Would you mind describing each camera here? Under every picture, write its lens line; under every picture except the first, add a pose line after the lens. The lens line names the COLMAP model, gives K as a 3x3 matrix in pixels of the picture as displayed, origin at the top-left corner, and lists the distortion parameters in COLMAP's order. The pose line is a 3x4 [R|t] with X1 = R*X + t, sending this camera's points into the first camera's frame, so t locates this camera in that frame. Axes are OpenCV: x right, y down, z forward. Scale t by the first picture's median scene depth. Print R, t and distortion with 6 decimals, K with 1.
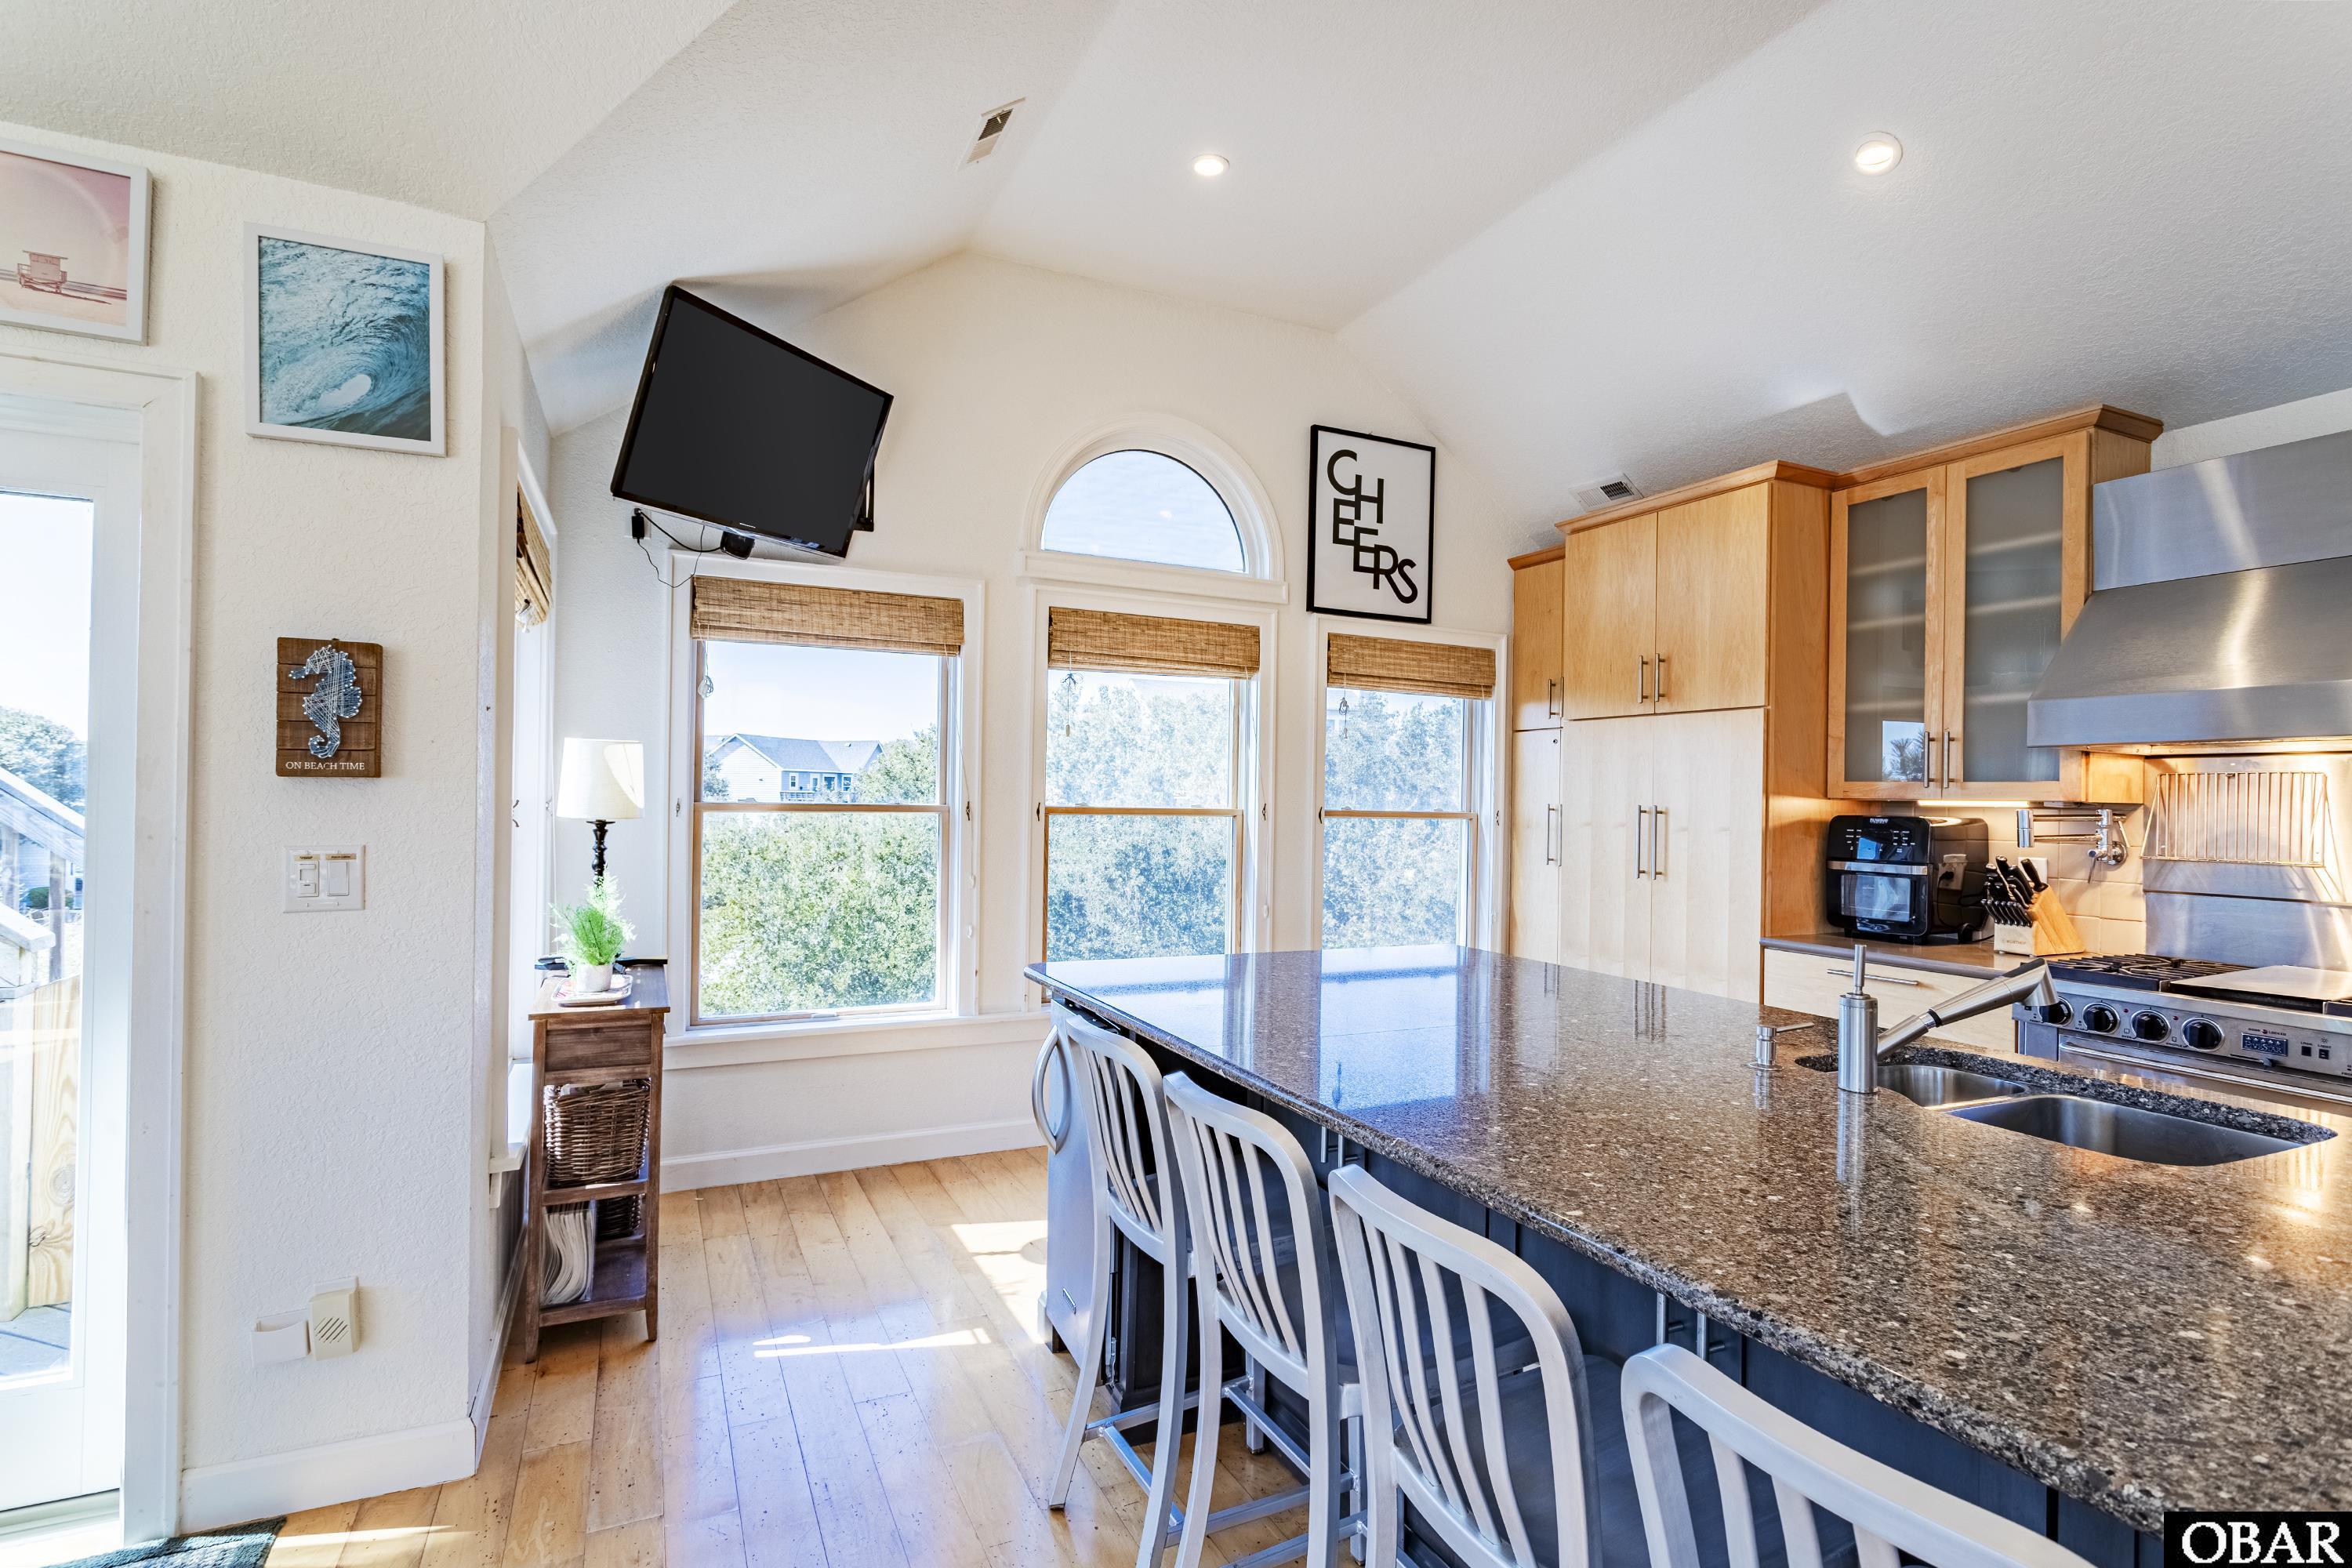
lens RADIAL K [[1122.6, 0, 1166.8], [0, 1122.6, 786.9], [0, 0, 1]] dist [0.001022, 0.001229]
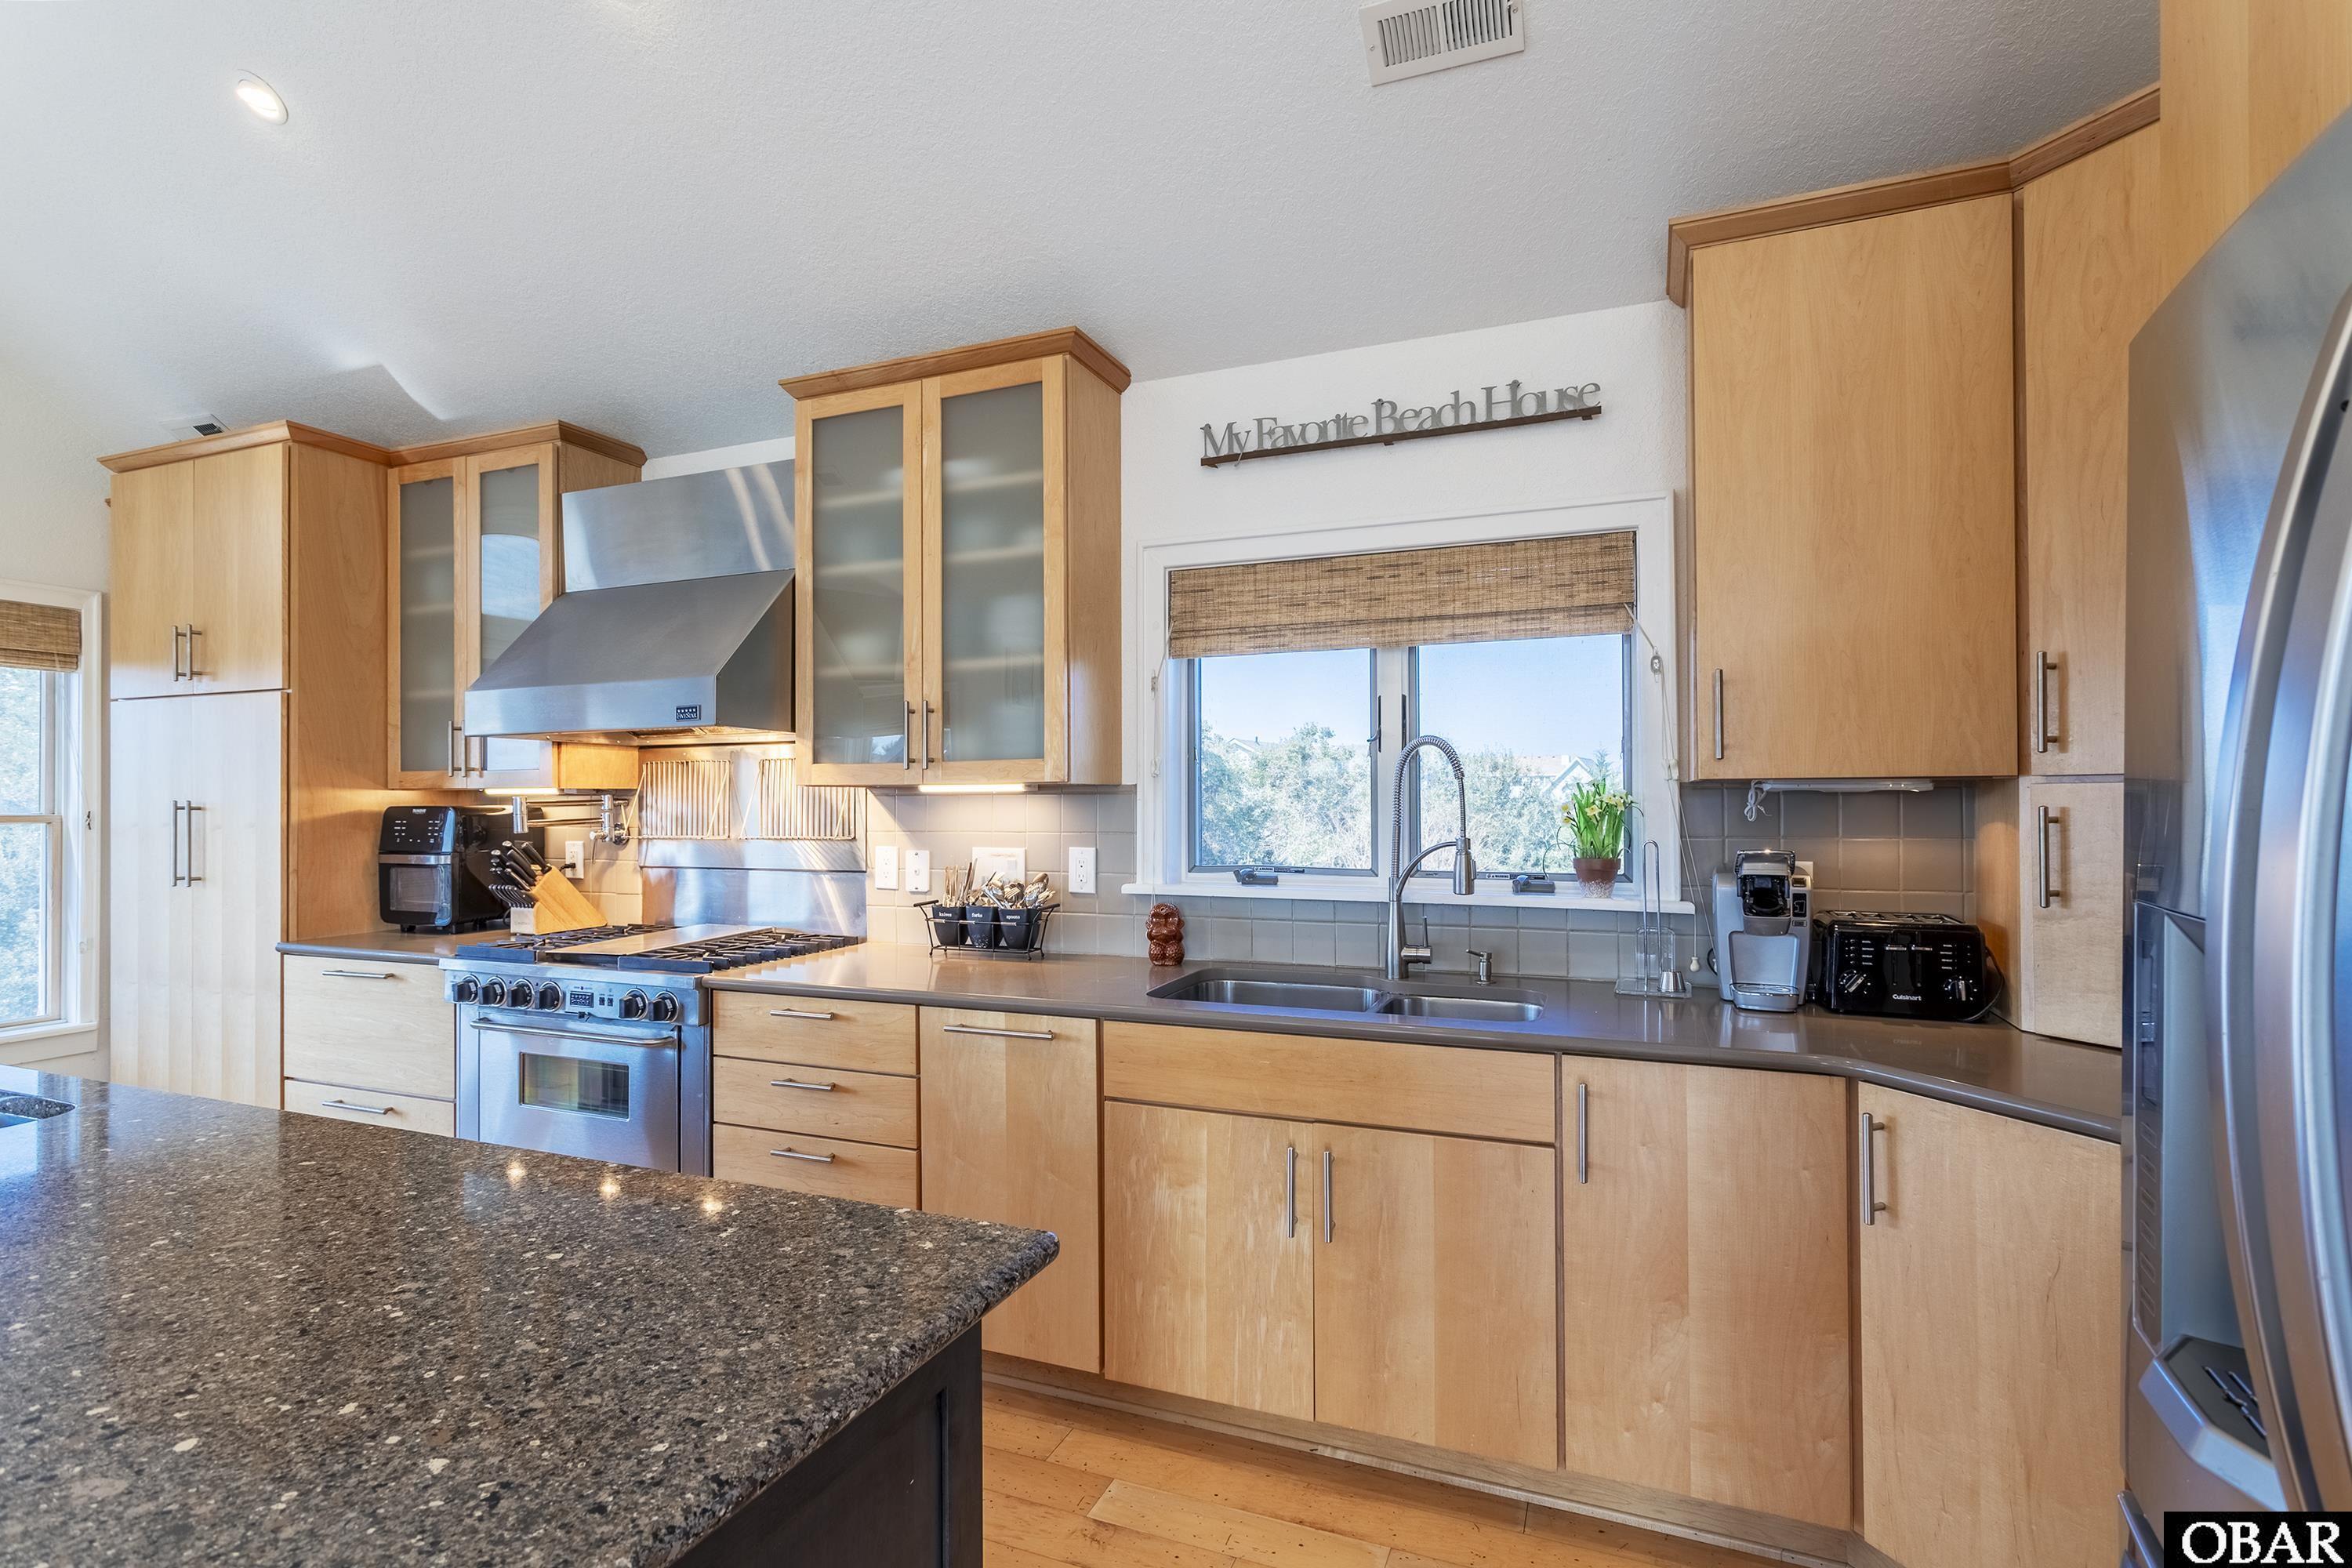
lens RADIAL K [[1130.2, 0, 1172.2], [0, 1130.2, 788.3], [0, 0, 1]] dist [-0.001994, 0.000327]
pose [[0.731960, -0.016669, 0.681144, 0.408742], [0.012592, 0.999861, 0.010938, 0.007244], [-0.681231, 0.000570, 0.732068, -0.152947]]
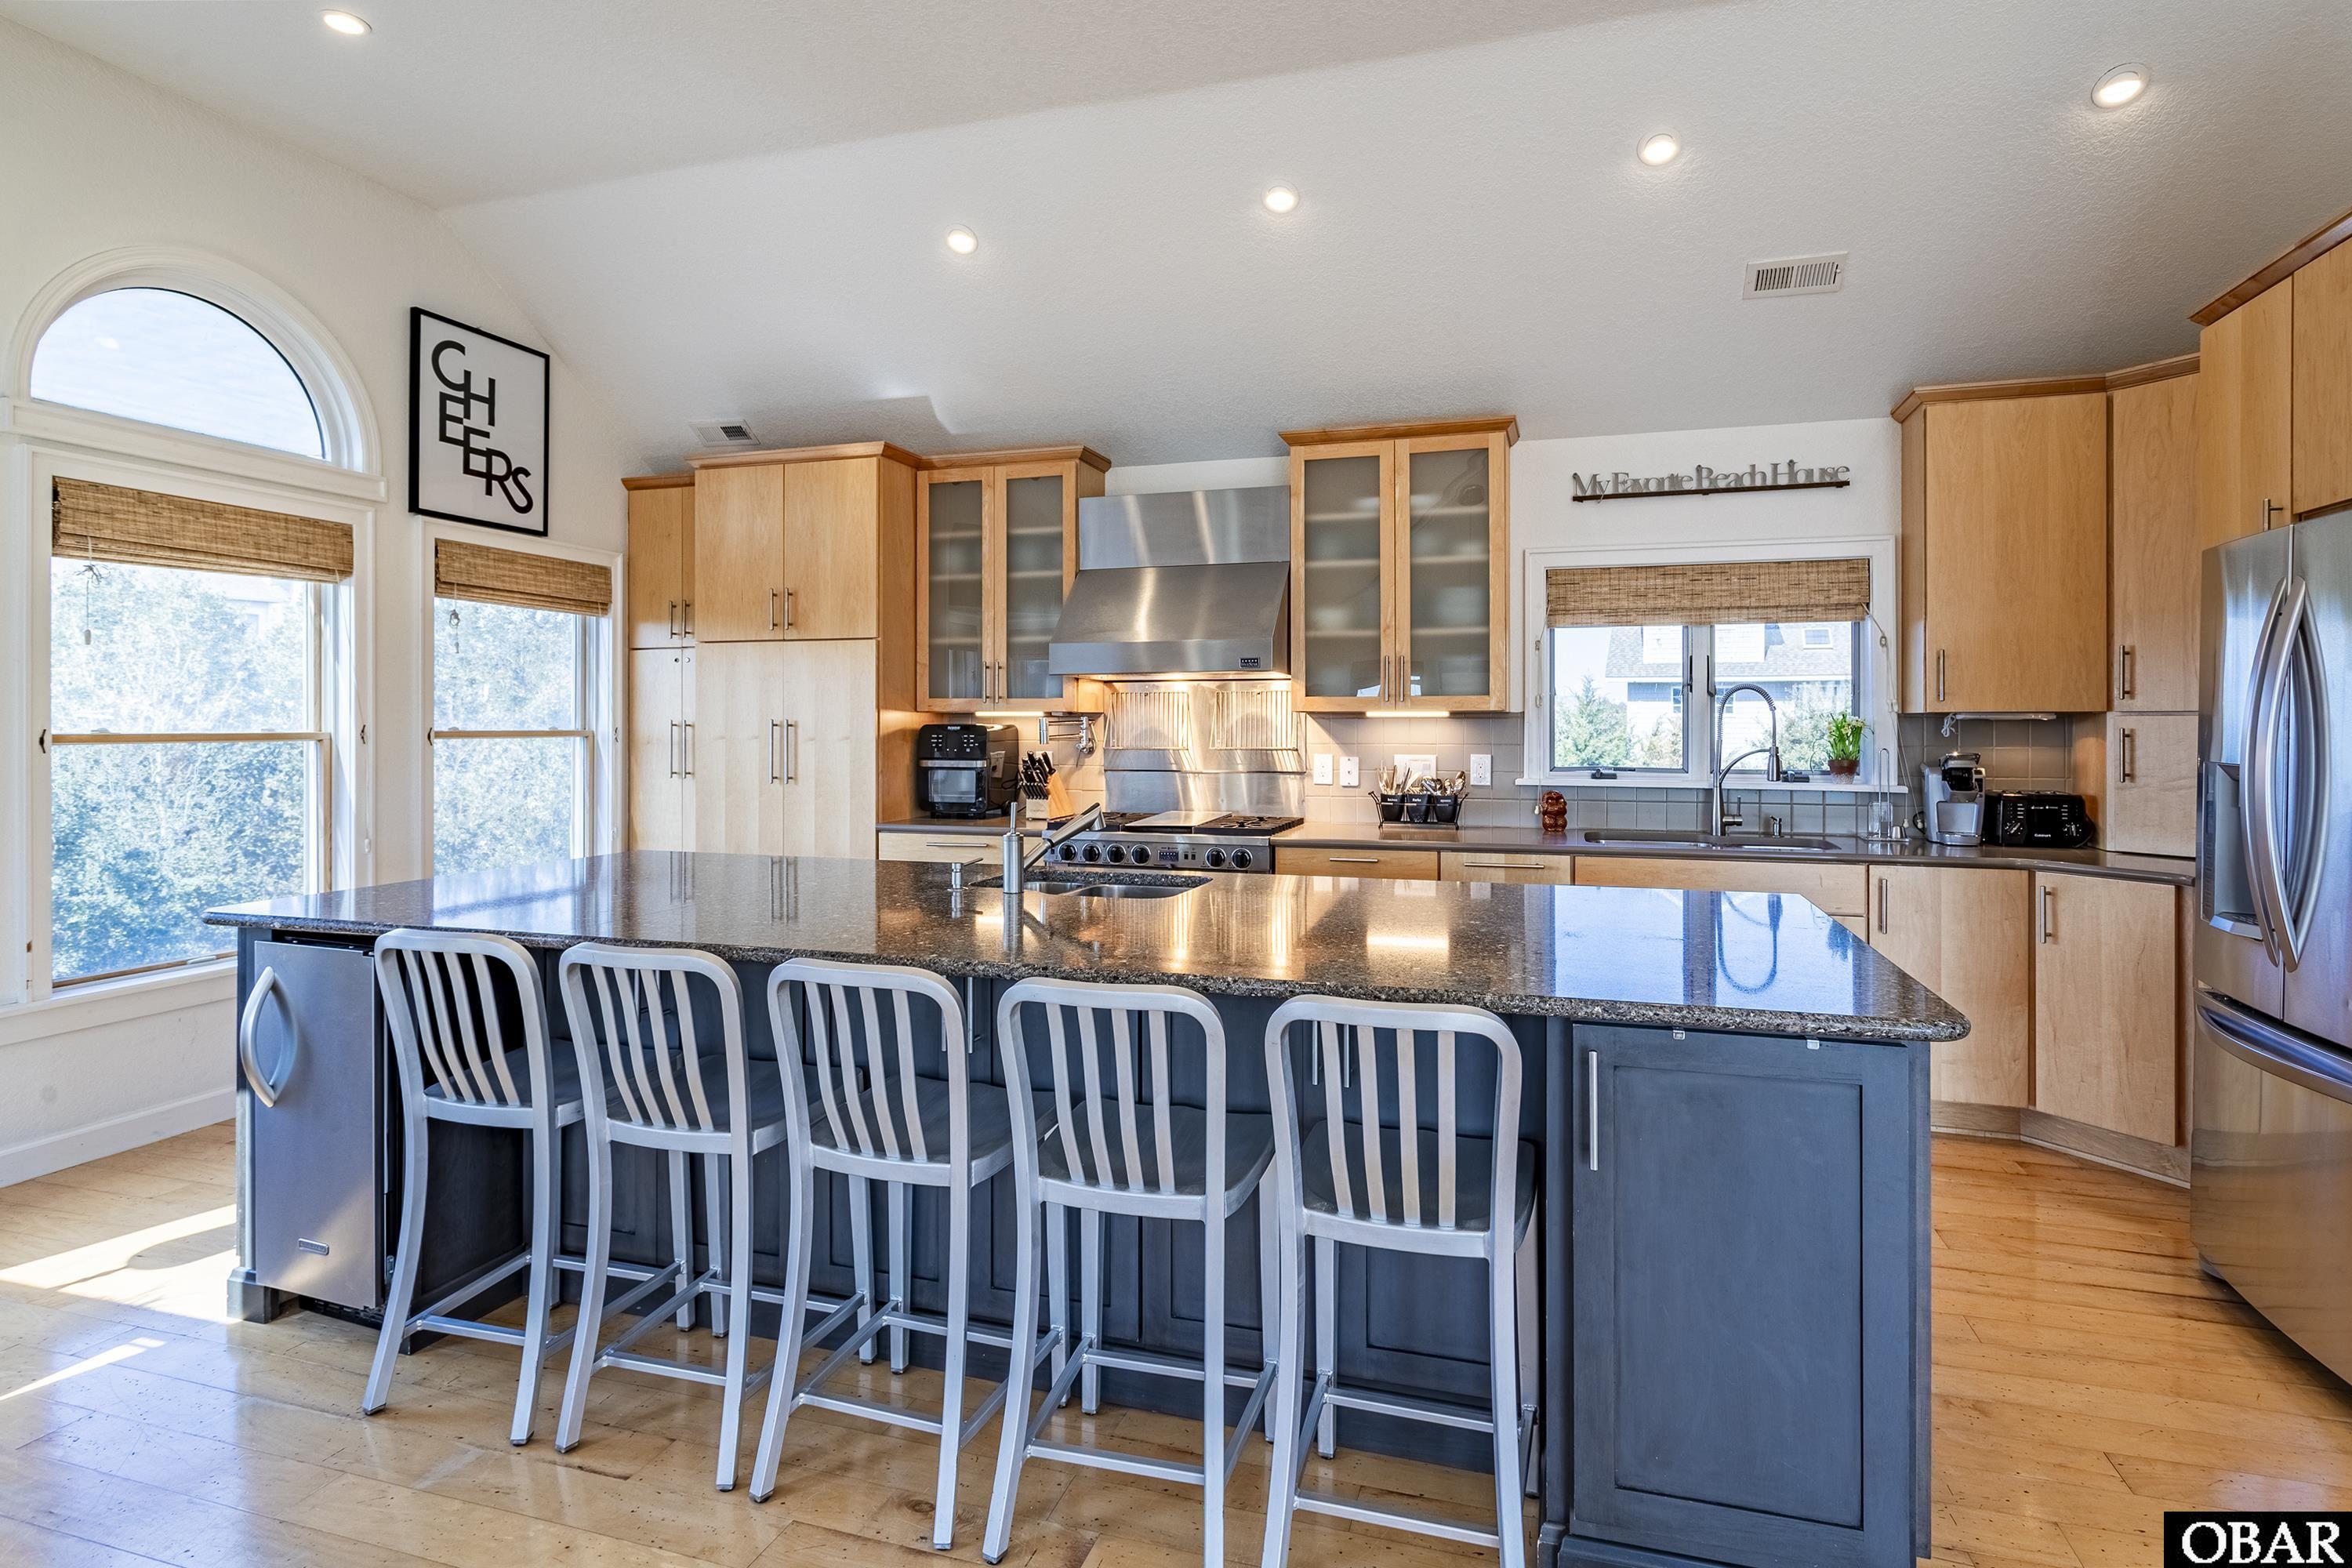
lens RADIAL K [[1211.2, 0, 1198.6], [0, 1211.2, 721.2], [0, 0, 1]] dist [-0.001432, 0.001532]
pose [[0.671467, -0.018144, 0.740812, -0.209317], [0.005541, 0.999795, 0.019465, -0.003753], [-0.741014, -0.008965, 0.671430, -0.155782]]
